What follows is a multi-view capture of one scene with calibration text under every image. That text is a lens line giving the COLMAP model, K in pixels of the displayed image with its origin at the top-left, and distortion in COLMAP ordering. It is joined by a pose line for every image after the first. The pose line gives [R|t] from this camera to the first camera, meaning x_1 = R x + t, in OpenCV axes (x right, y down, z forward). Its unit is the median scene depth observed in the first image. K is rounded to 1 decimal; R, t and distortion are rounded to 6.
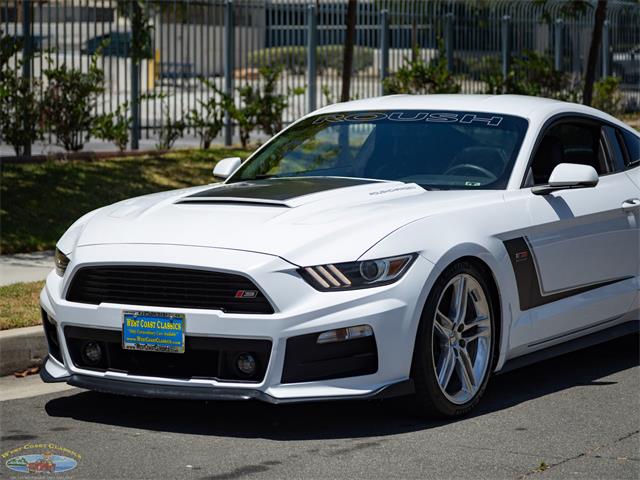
lens RADIAL K [[2056.6, 0, 319.6], [0, 2056.6, 239.4], [0, 0, 1]] dist [-0.031863, -0.267768]
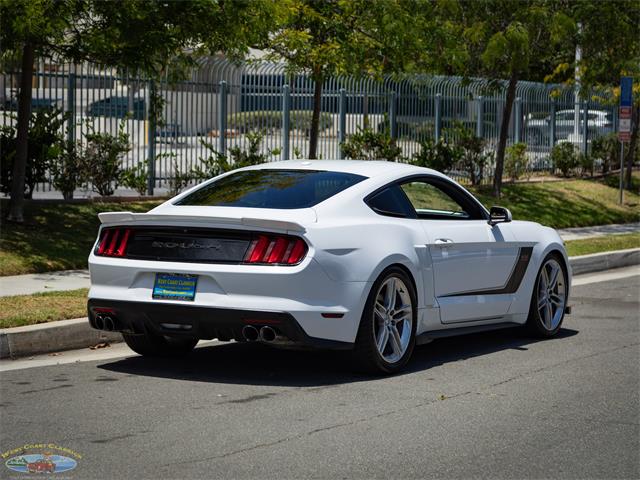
lens RADIAL K [[1970.4, 0, 320.2], [0, 1970.4, 240.1], [0, 0, 1]] dist [-0.074941, -0.505325]
pose [[0.999684, 0.010780, 0.022720, -0.010347], [-0.010265, 0.999690, -0.022701, 0.011953], [-0.022957, 0.022461, 0.999484, -0.250035]]
